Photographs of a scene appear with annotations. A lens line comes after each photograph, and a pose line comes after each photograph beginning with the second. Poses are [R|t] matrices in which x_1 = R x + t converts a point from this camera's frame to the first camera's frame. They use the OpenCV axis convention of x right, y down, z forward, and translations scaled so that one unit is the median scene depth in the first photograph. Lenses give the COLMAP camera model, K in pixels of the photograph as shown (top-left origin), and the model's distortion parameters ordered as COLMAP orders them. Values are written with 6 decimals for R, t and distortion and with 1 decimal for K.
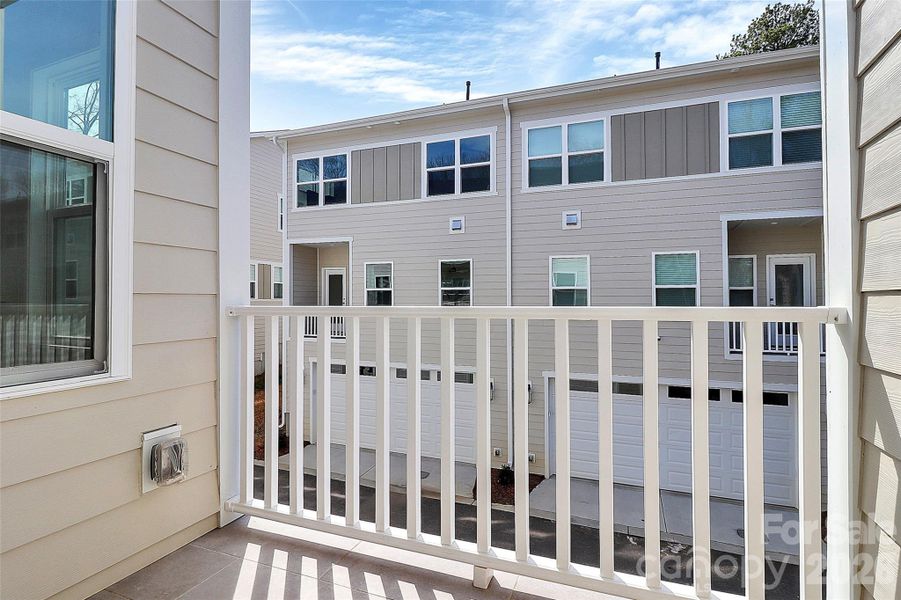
lens RADIAL K [[456.1, 0, 450.5], [0, 456.1, 300.0], [0, 0, 1]] dist [-0.002646, -0.000069]
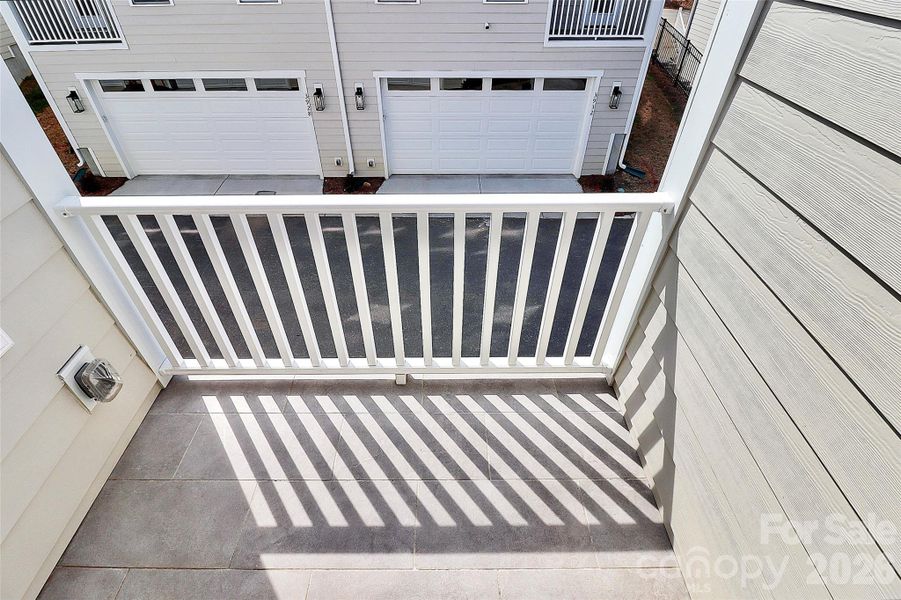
lens RADIAL K [[434.5, 0, 442.9], [0, 434.5, 301.3], [0, 0, 1]] dist [0.000613, -0.007813]
pose [[0.932145, -0.233626, 0.276632, -0.107286], [-0.007601, 0.751202, 0.660029, -0.385266], [-0.362006, -0.617345, 0.698453, 0.125730]]
